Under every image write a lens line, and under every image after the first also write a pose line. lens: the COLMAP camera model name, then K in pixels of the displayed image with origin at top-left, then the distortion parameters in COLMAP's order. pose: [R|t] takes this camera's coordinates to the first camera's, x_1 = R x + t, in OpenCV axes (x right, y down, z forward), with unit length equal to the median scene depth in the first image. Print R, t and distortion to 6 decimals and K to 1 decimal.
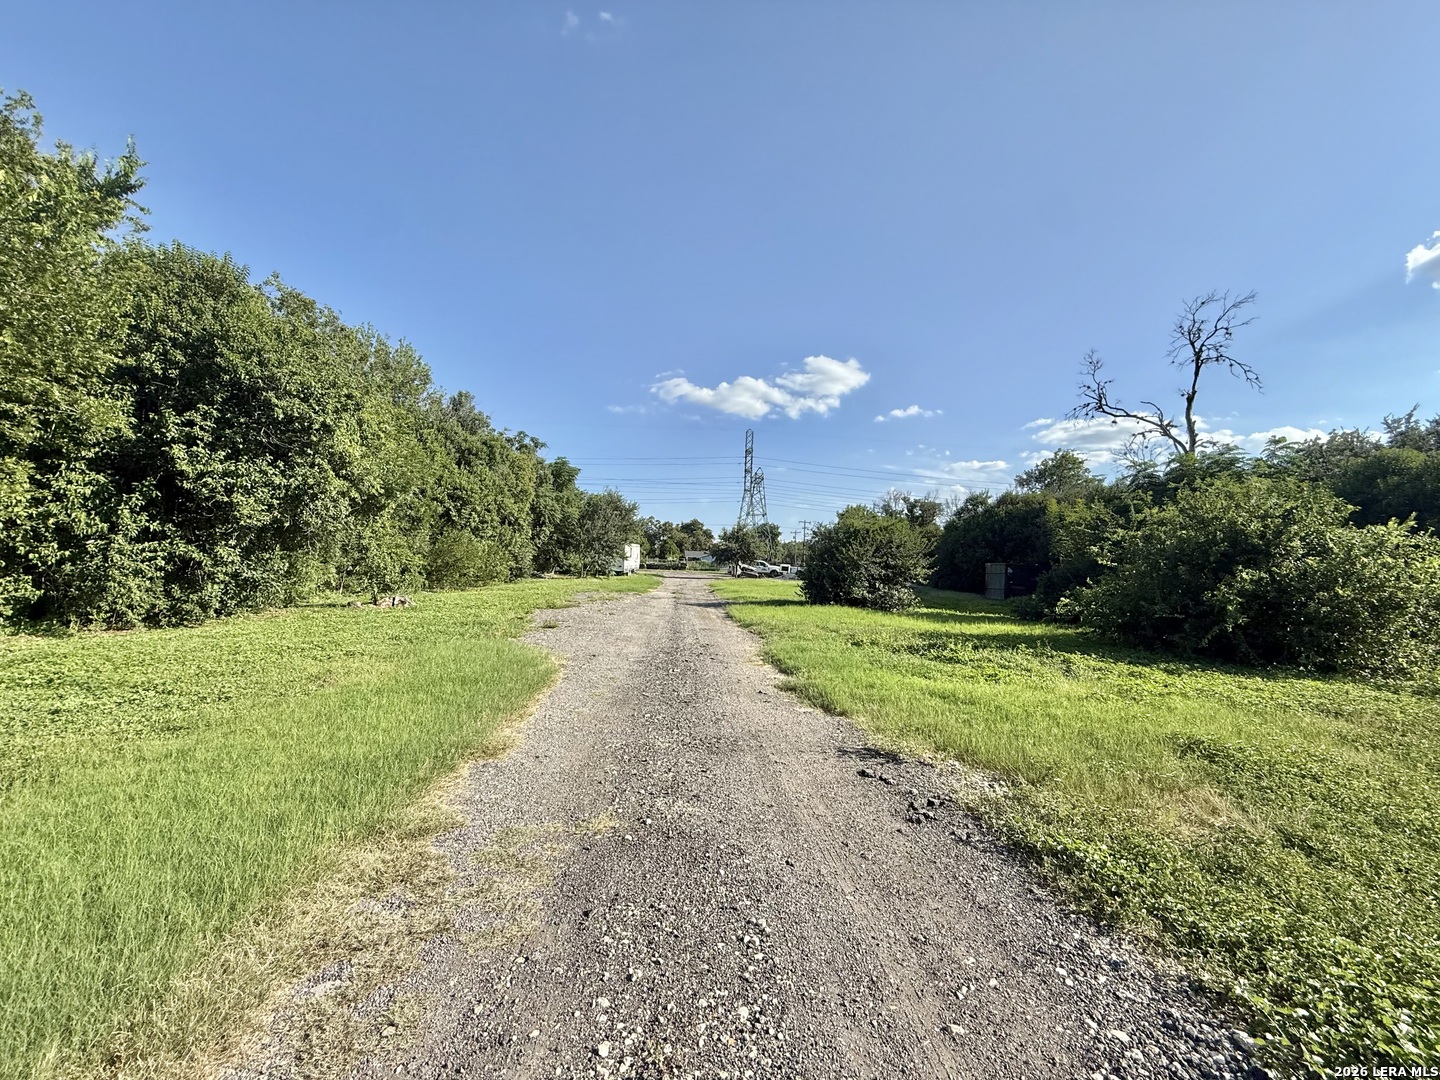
lens RADIAL K [[568.0, 0, 720.4], [0, 568.0, 535.4], [0, 0, 1]] dist [0.001240, 0.000127]
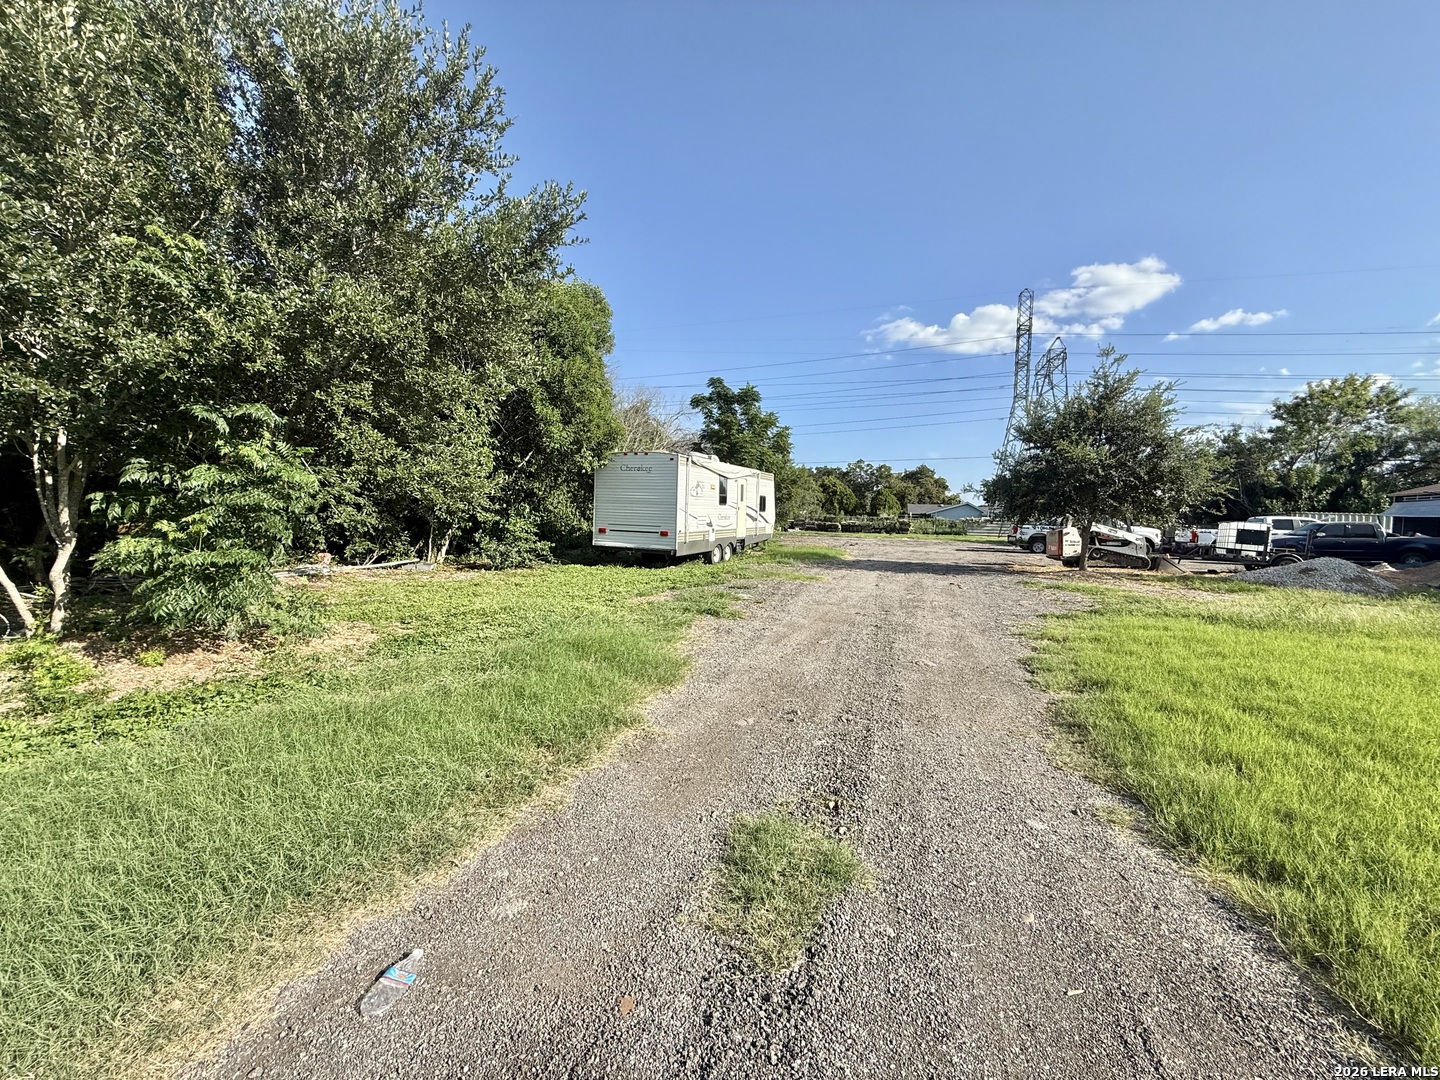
lens RADIAL K [[568.0, 0, 711.8], [0, 568.0, 531.7], [0, 0, 1]] dist [0.001240, 0.000127]
pose [[0.922084, 0.001677, -0.386986, -0.017848], [0.022900, 0.998002, 0.058890, 0.016210], [0.386312, -0.063164, 0.920203, 0.315252]]
